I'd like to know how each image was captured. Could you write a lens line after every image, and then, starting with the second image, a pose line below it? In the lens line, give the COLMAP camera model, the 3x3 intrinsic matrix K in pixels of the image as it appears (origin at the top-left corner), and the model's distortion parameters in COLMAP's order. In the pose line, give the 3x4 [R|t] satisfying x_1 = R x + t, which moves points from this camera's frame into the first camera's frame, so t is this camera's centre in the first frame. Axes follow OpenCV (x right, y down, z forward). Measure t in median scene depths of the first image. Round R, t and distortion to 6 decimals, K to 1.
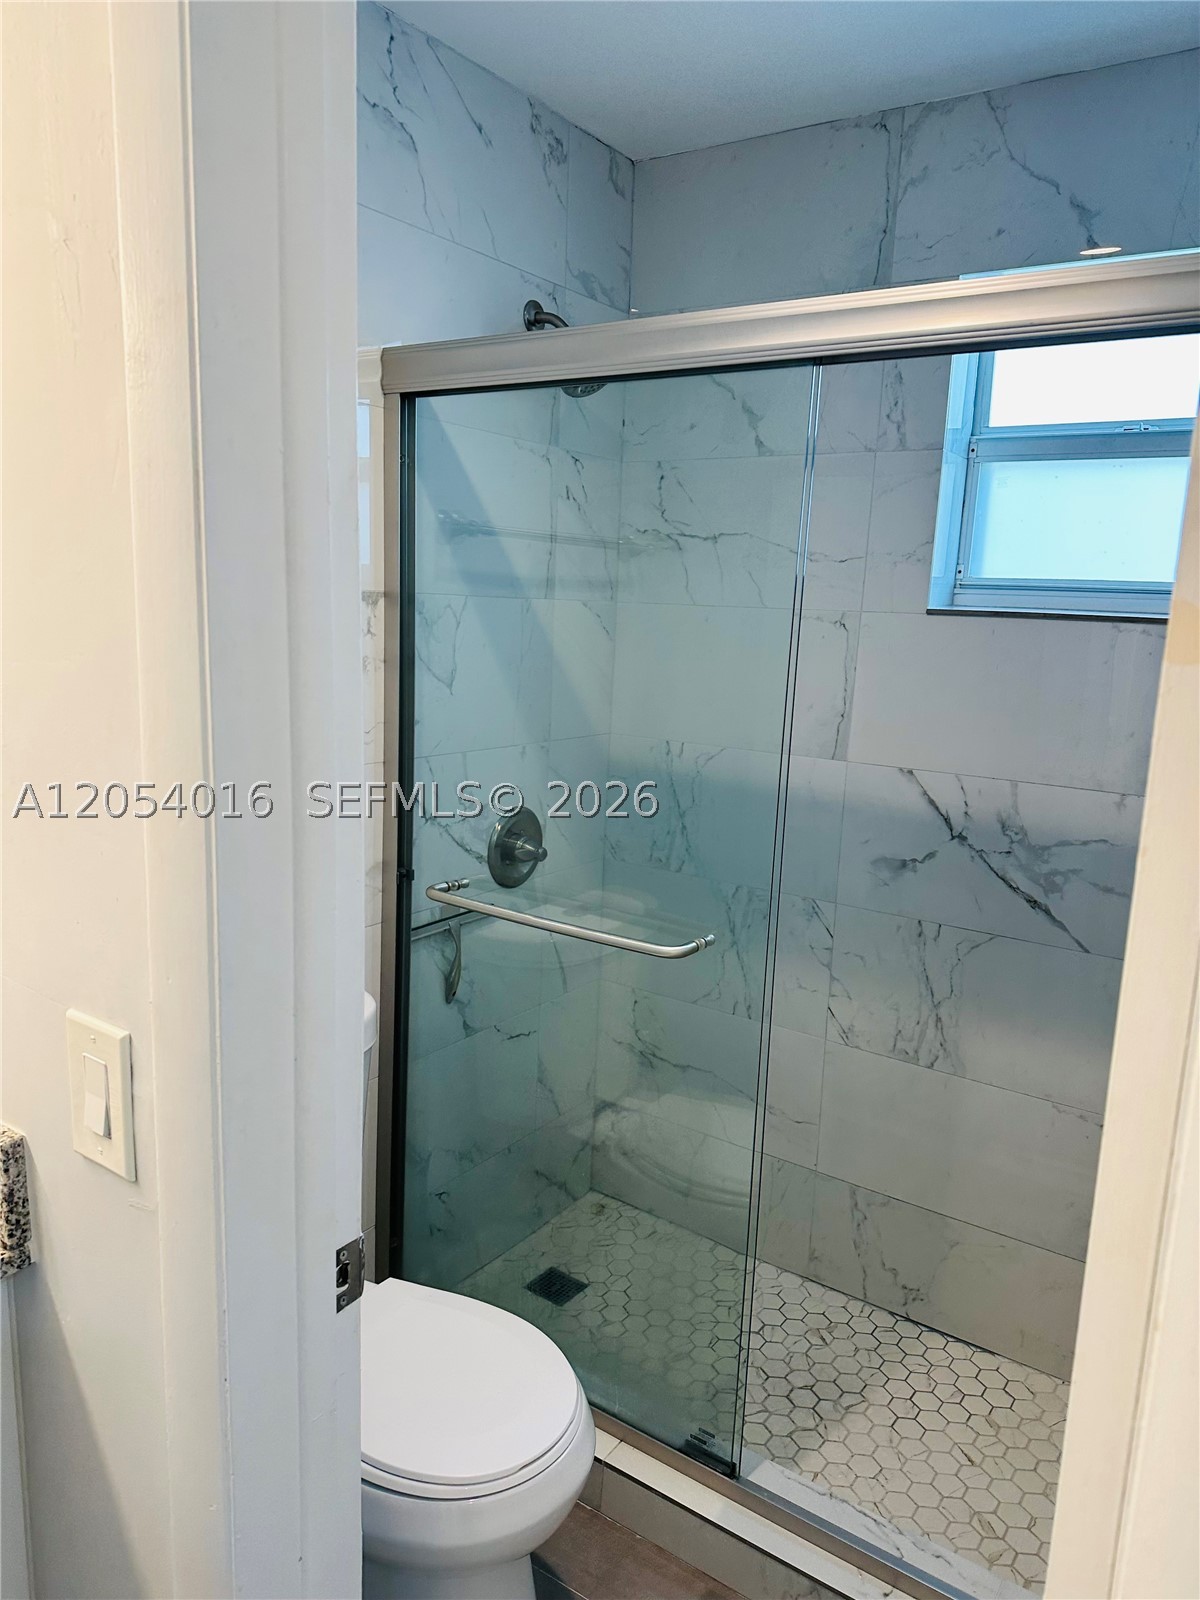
lens RADIAL K [[1122.4, 0, 605.7], [0, 1122.4, 815.5], [0, 0, 1]] dist [0.087587, -0.097177]
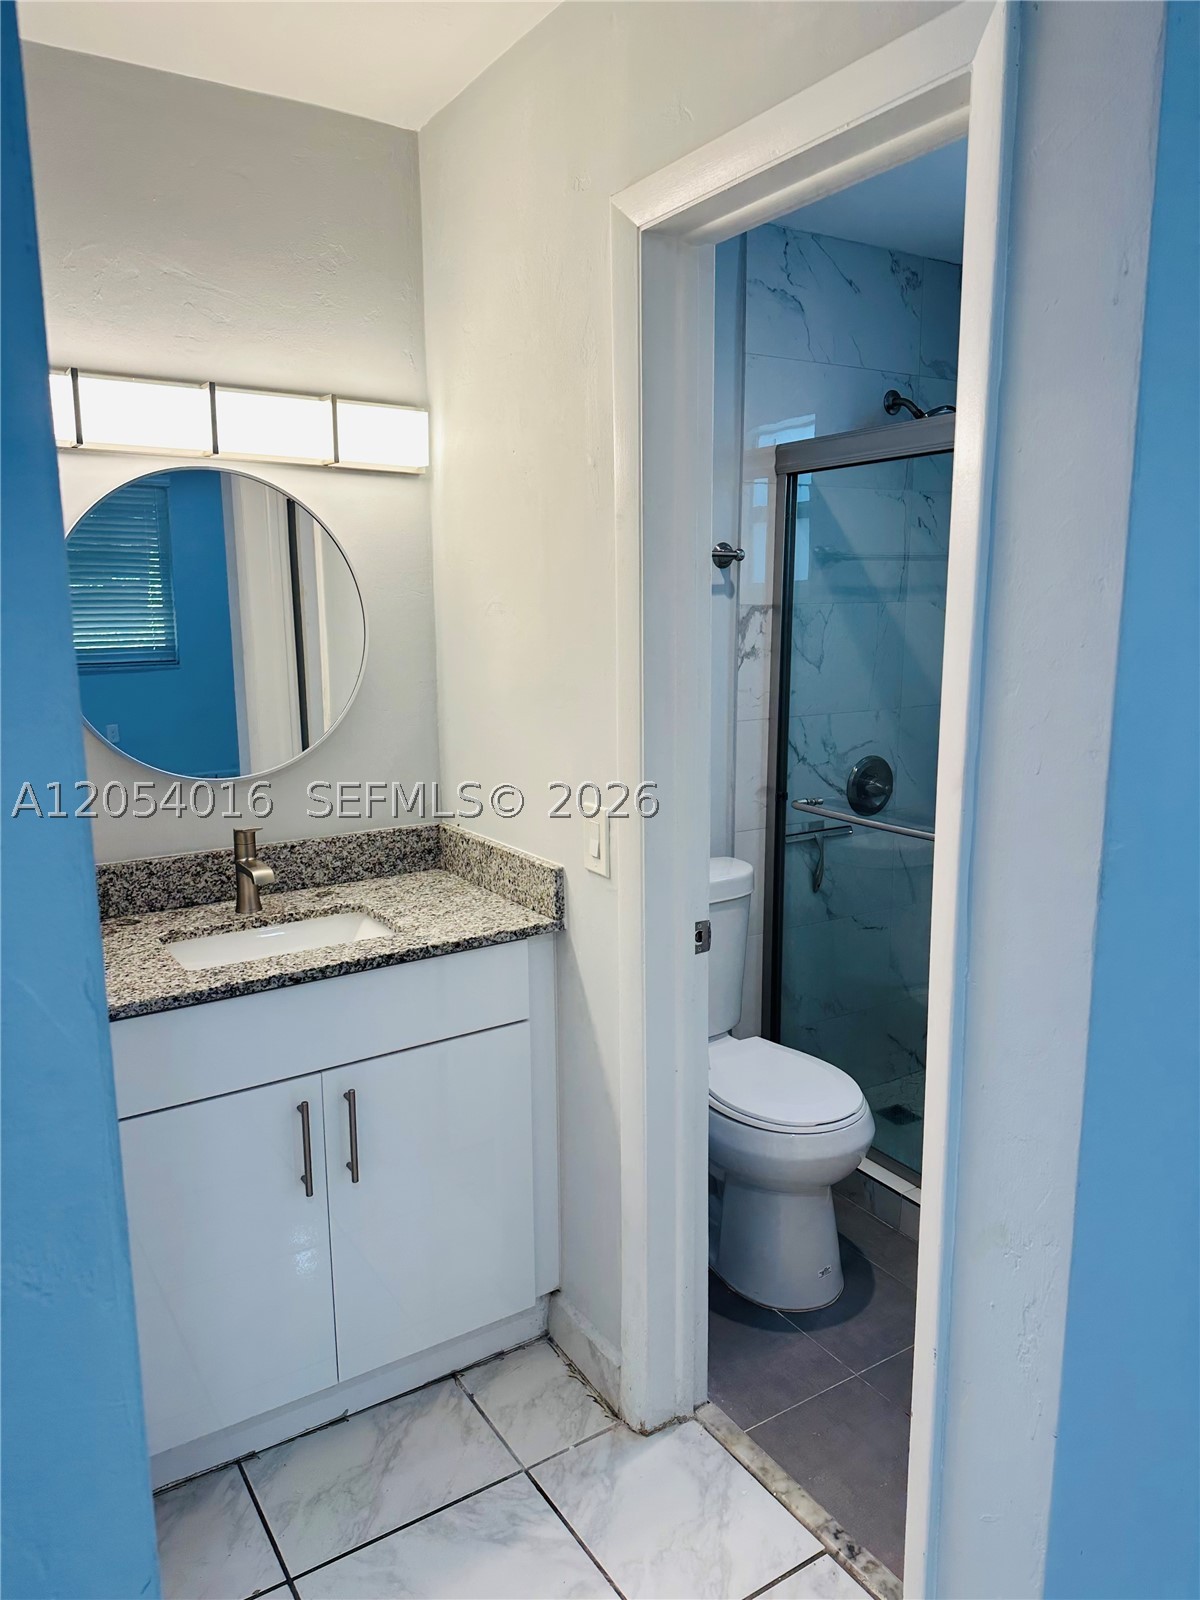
lens RADIAL K [[1122.4, 0, 605.7], [0, 1122.4, 815.5], [0, 0, 1]] dist [0.087587, -0.097177]
pose [[0.917748, 0.026722, -0.396264, 0.189383], [-0.029157, 0.999575, -0.000120, 0.082989], [0.396093, 0.011664, 0.918136, -0.430898]]
